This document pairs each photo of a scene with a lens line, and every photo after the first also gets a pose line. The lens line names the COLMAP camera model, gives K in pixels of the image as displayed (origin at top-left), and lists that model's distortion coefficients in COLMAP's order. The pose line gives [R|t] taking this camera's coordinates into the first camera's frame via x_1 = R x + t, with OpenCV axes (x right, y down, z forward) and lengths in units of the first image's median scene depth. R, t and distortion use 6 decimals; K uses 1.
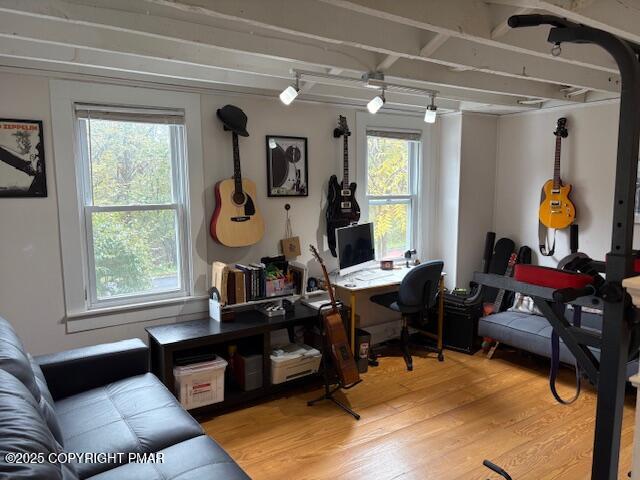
lens RADIAL K [[481.8, 0, 318.6], [0, 481.8, 241.3], [0, 0, 1]] dist [0.055258, -0.056424]
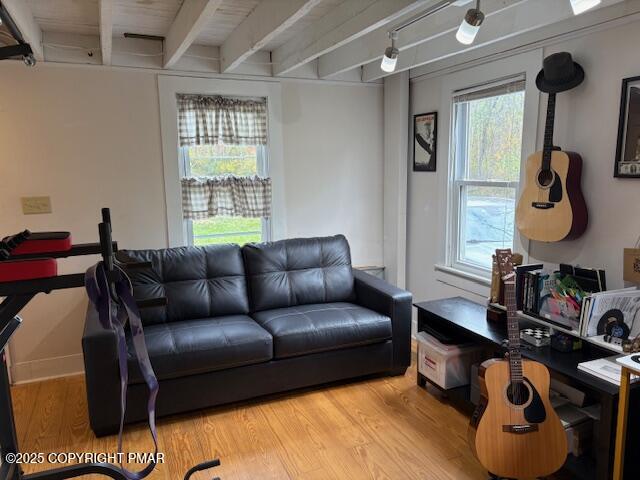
lens RADIAL K [[481.8, 0, 318.2], [0, 481.8, 241.4], [0, 0, 1]] dist [0.055258, -0.056424]
pose [[-0.184516, 0.168647, -0.968252, 0.745290], [-0.086760, 0.978527, 0.186970, -0.117528], [0.978993, 0.118505, -0.165922, 0.901854]]
